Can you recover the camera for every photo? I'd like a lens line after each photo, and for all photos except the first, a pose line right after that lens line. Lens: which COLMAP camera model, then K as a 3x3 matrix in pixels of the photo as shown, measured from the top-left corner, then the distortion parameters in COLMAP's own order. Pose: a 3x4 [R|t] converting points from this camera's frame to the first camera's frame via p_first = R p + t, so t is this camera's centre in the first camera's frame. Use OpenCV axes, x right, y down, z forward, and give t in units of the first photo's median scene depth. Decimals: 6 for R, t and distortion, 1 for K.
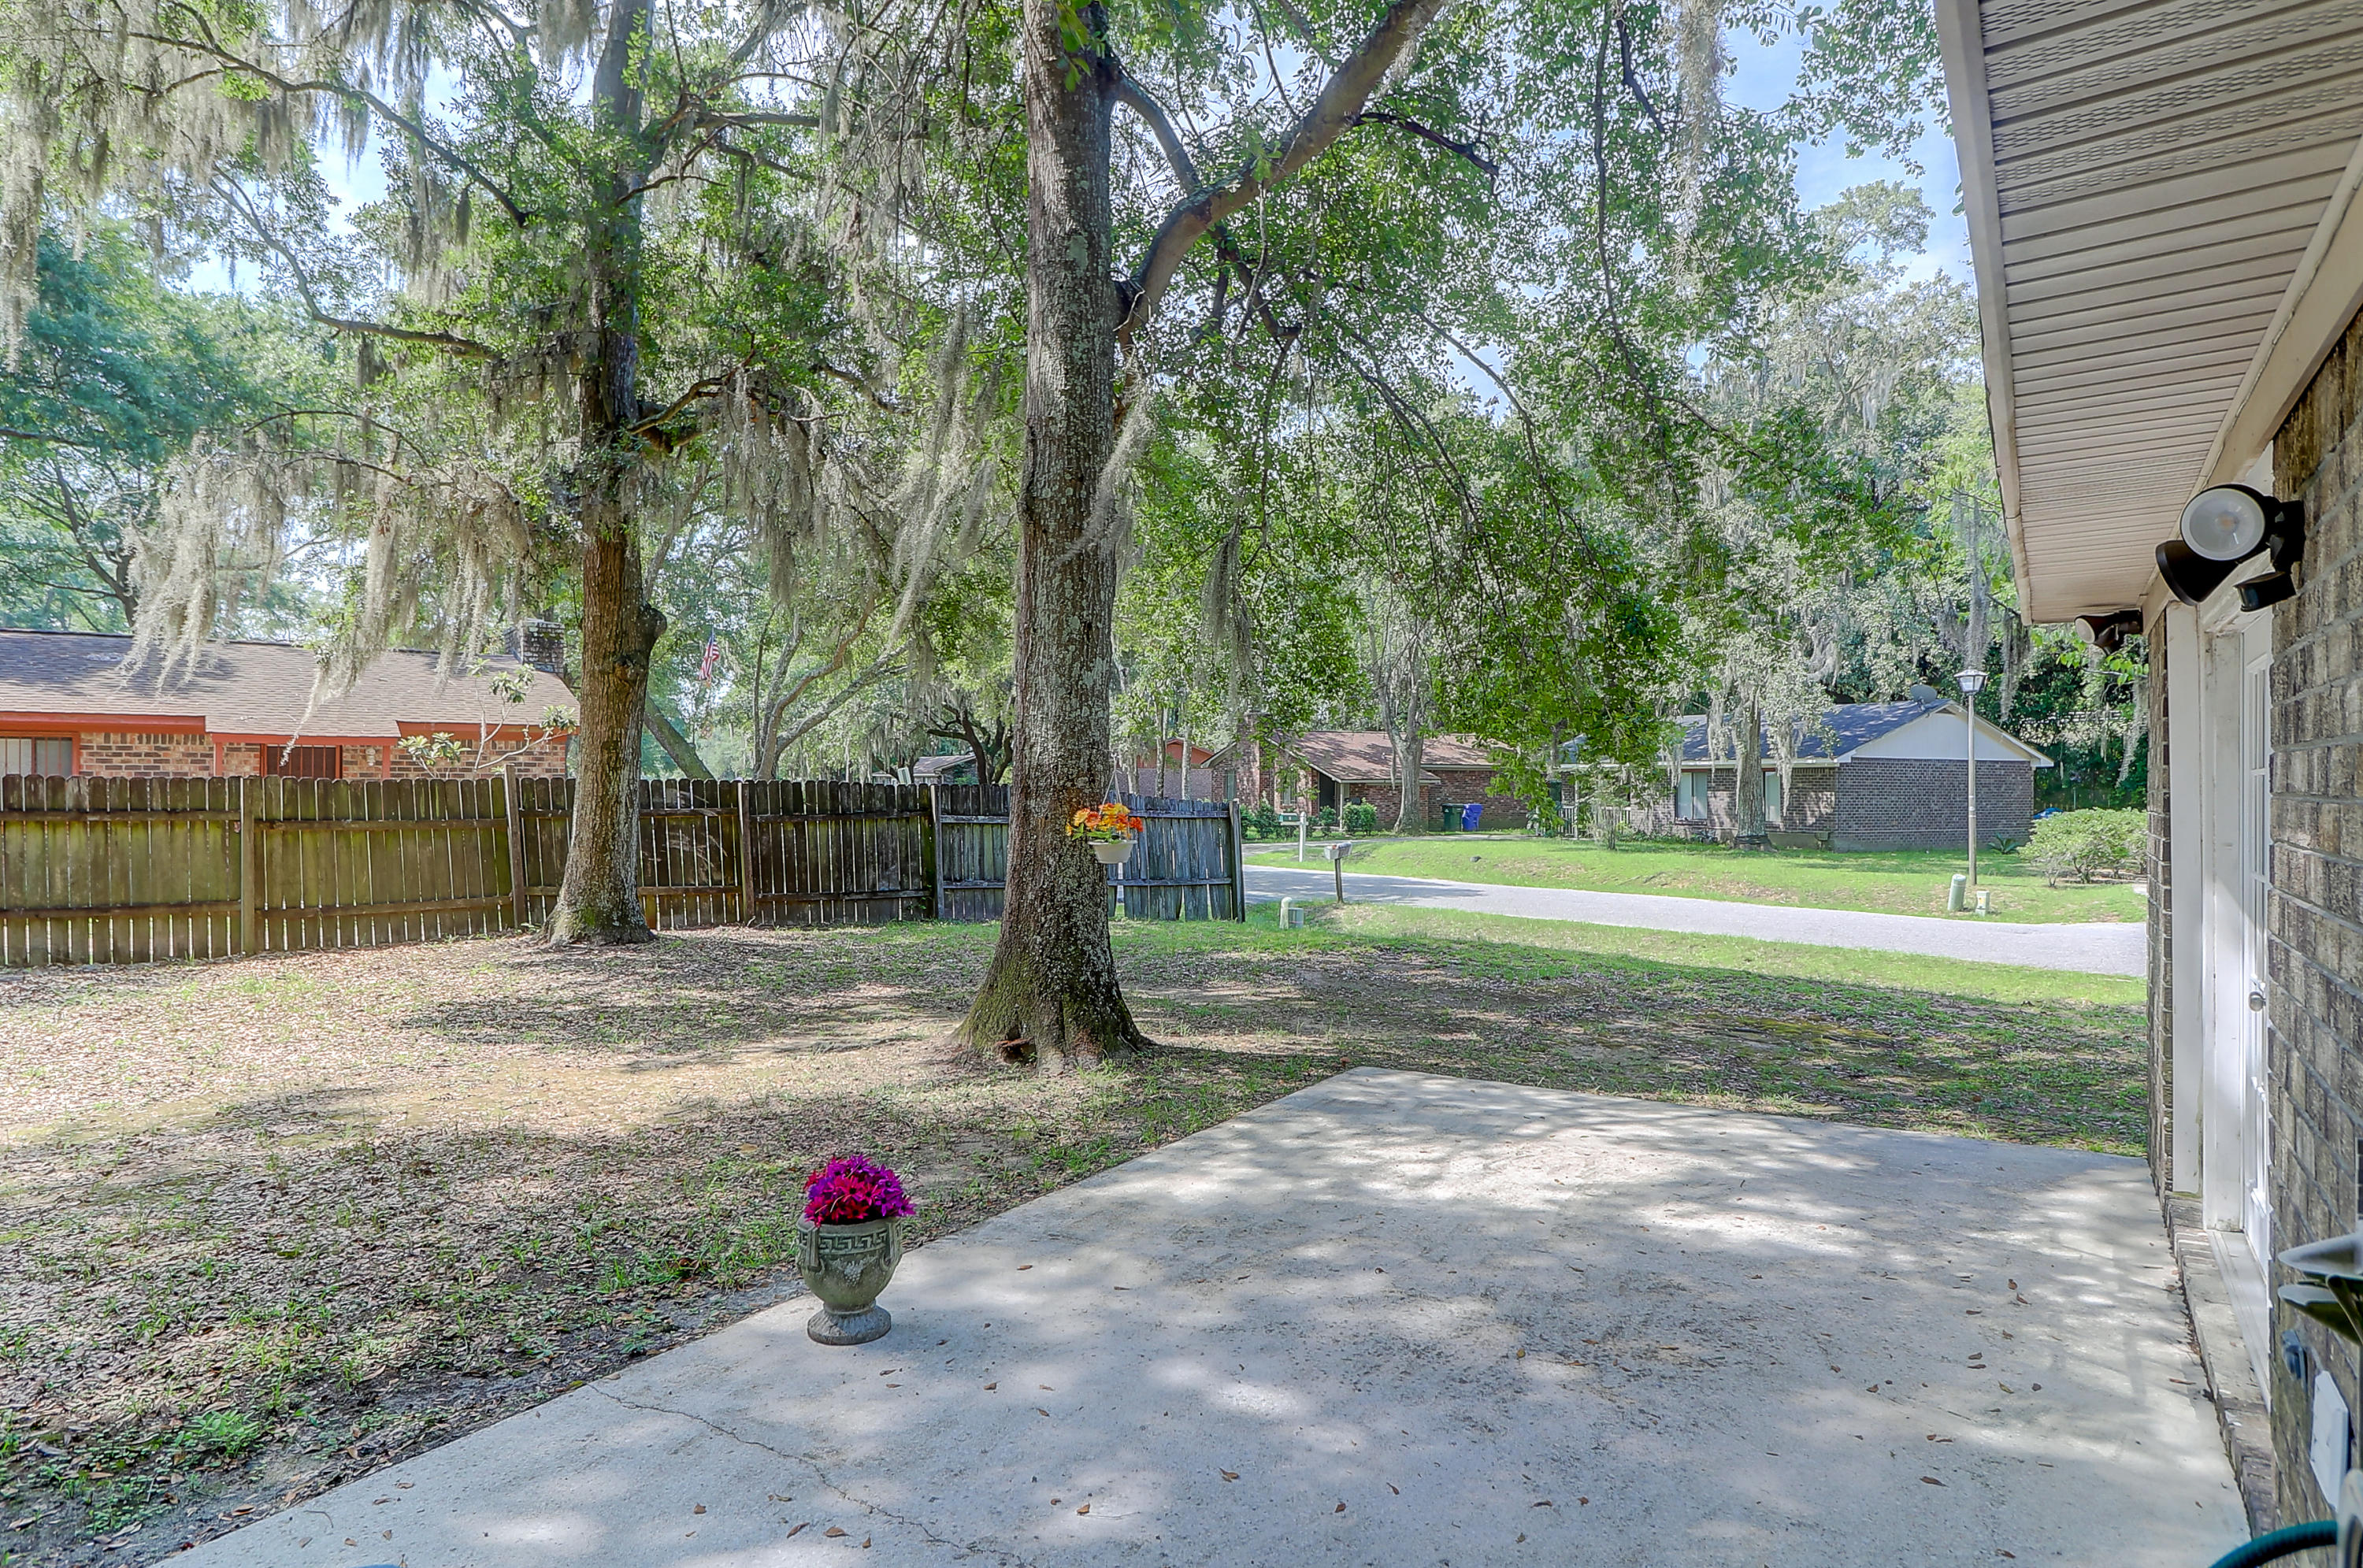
lens RADIAL K [[1385.2, 0, 1167.7], [0, 1385.2, 773.1], [0, 0, 1]] dist [0.004486, 0.002053]
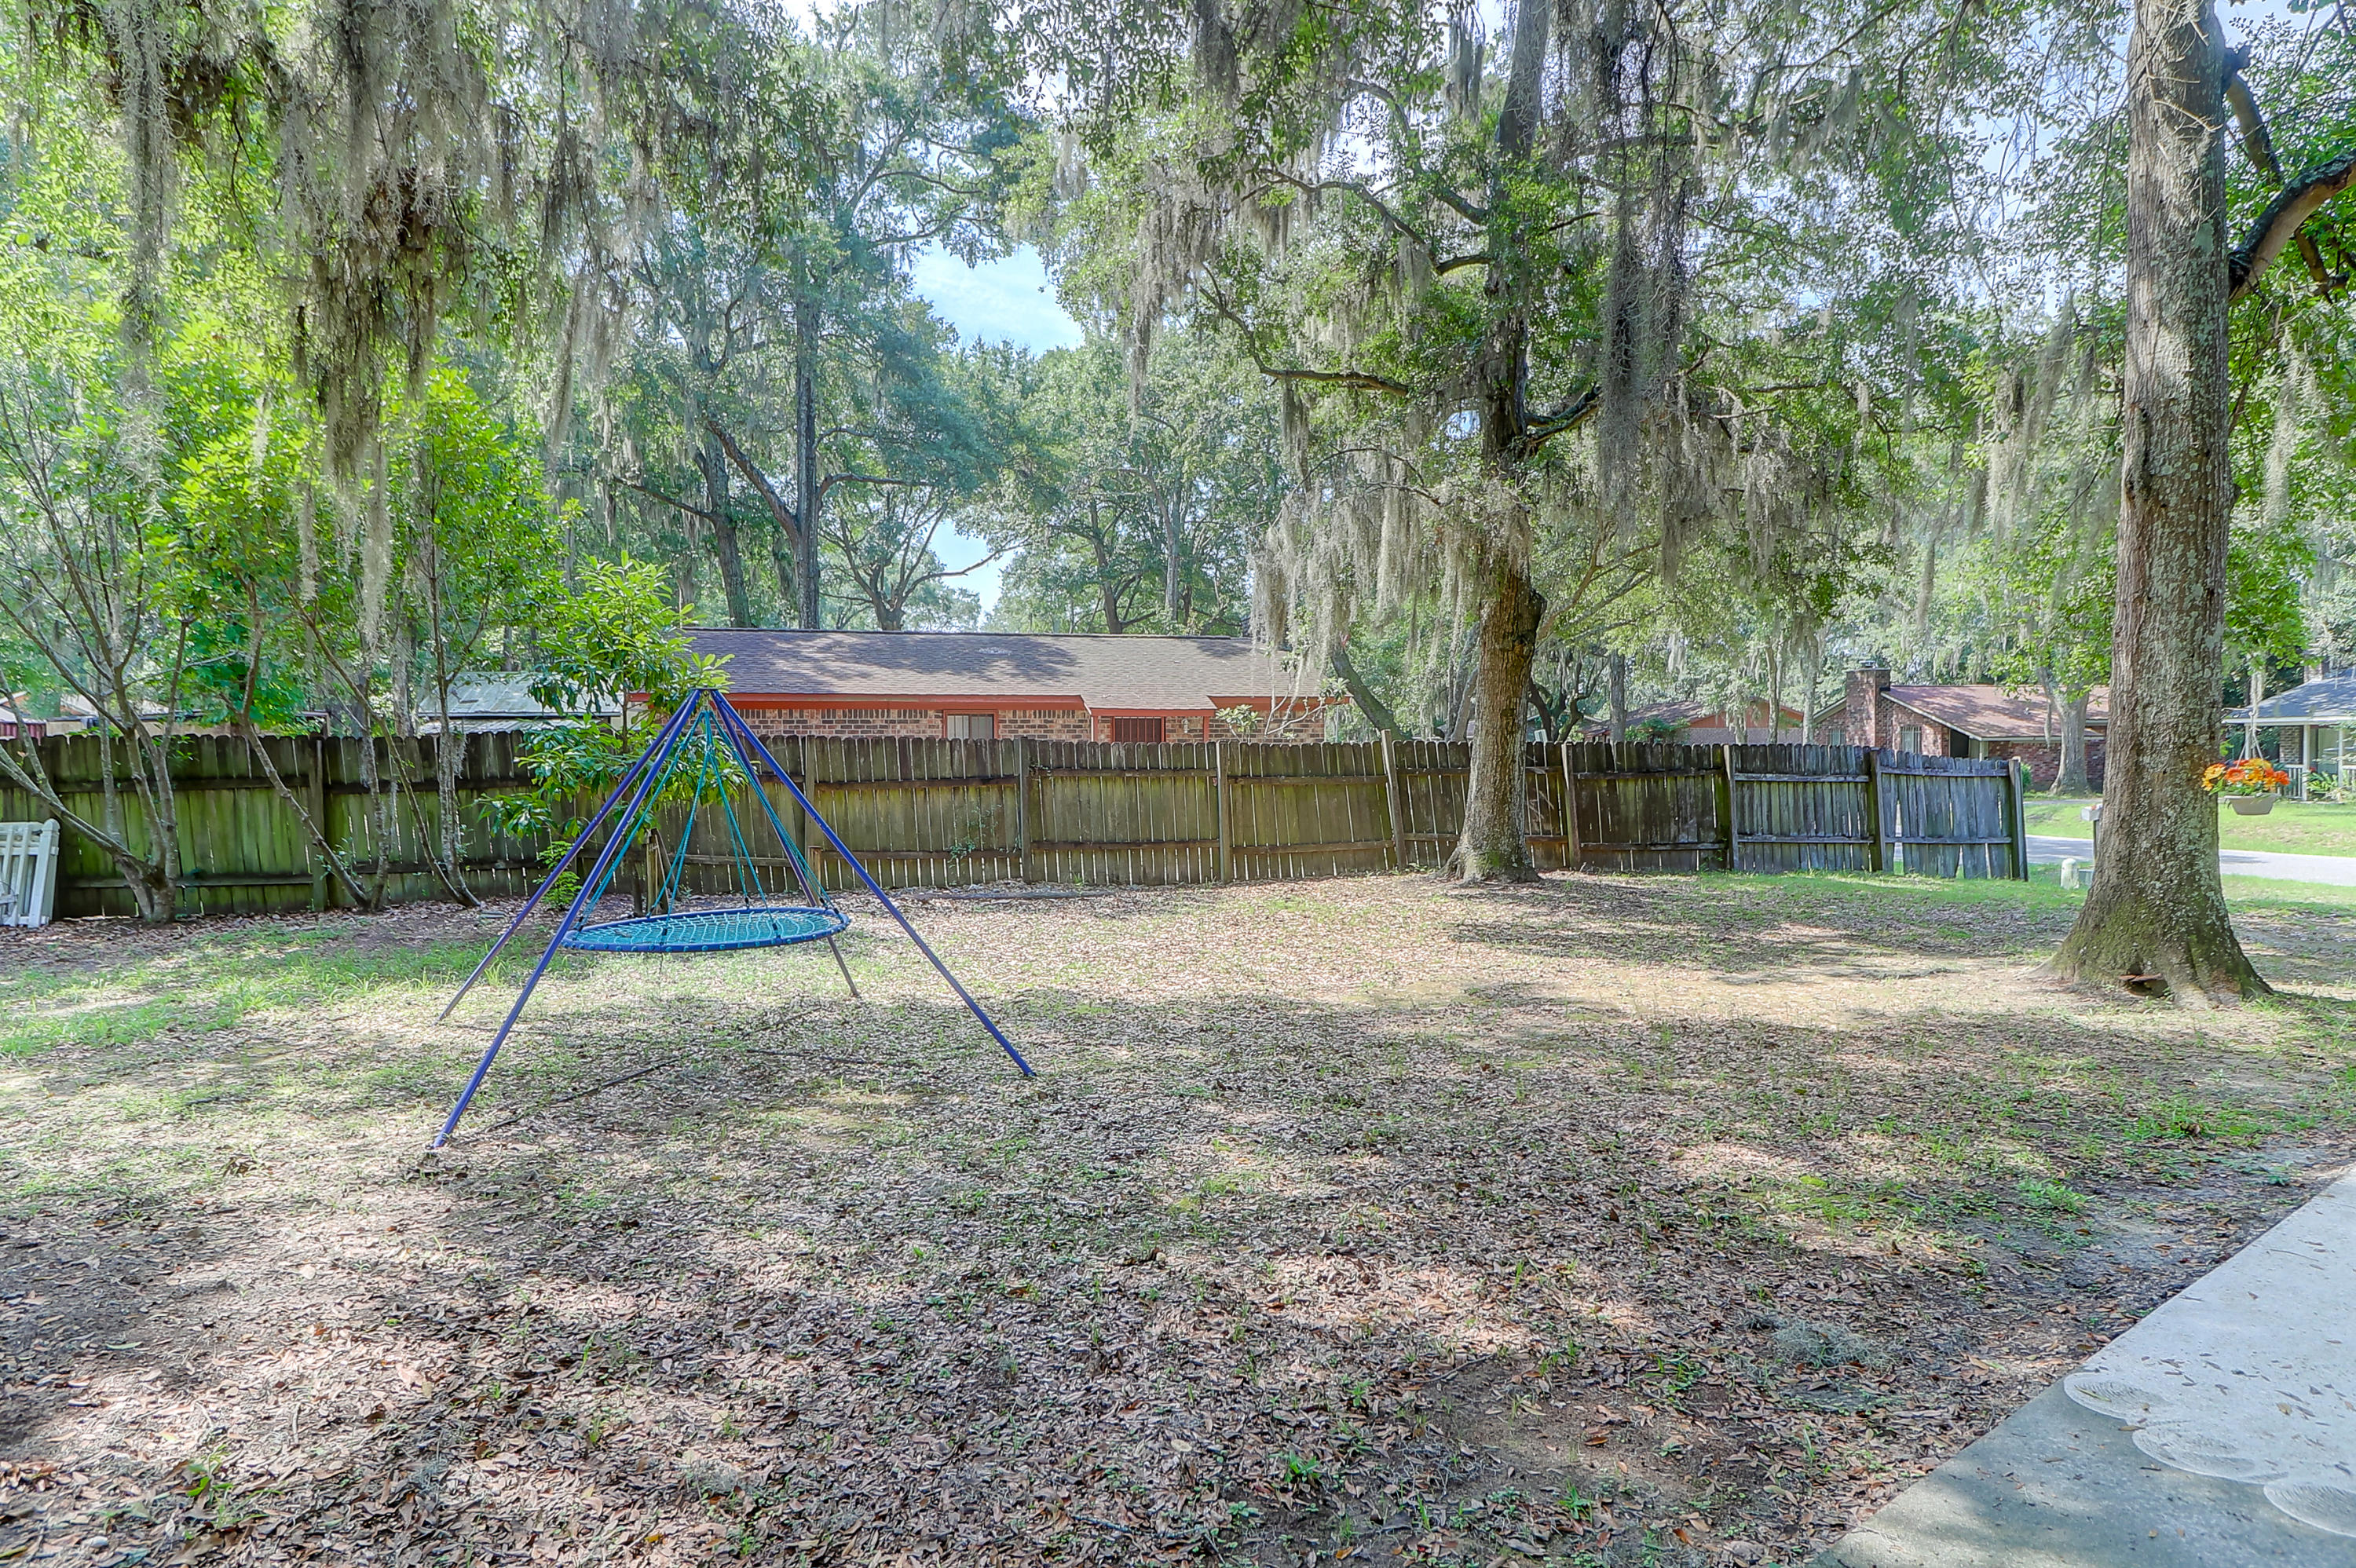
lens RADIAL K [[1330.9, 0, 1171.7], [0, 1330.9, 773.8], [0, 0, 1]] dist [0.001497, 0.001237]
pose [[0.934190, -0.000104, -0.356776, -0.437703], [0.010366, 0.999586, 0.026852, -0.002658], [0.356625, -0.028783, 0.933804, -0.244995]]
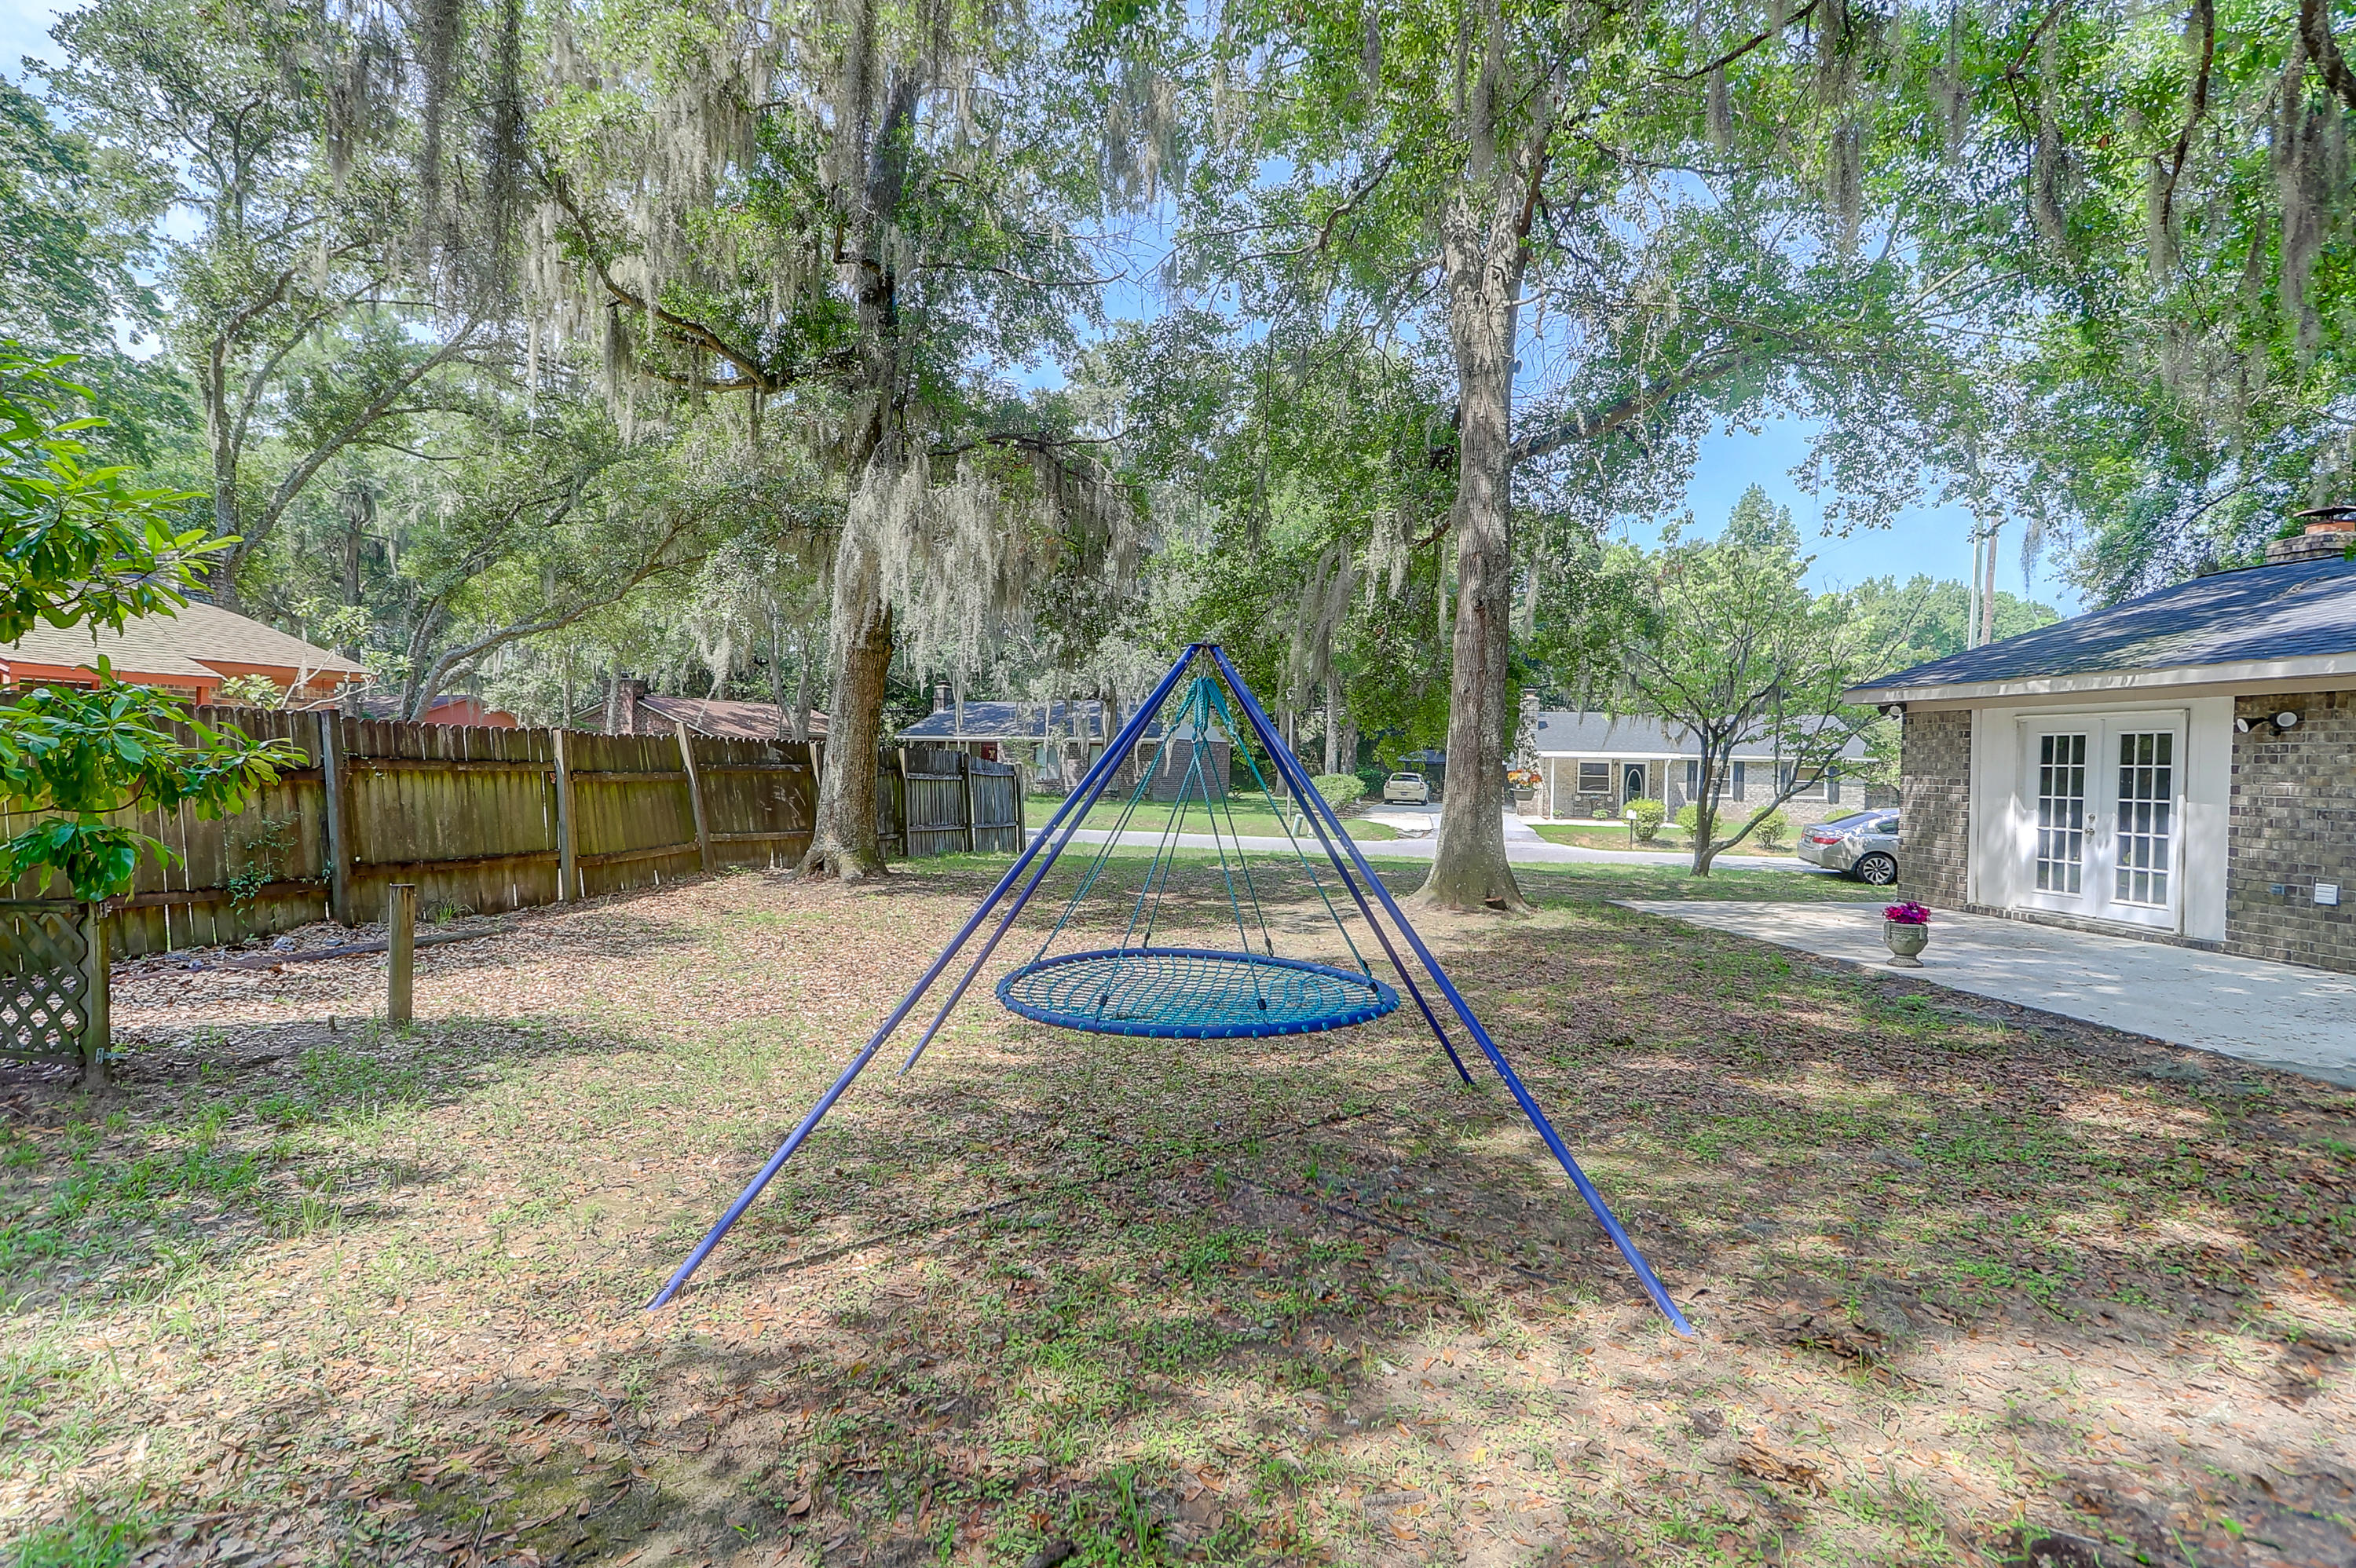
lens RADIAL K [[1187.9, 0, 1179.3], [0, 1187.9, 770.8], [0, 0, 1]] dist [0.002899, 0.000208]
pose [[0.776511, 0.010506, 0.630016, -1.387082], [-0.026902, 0.999502, 0.016490, 0.010747], [-0.629529, -0.029753, 0.776407, 0.050655]]
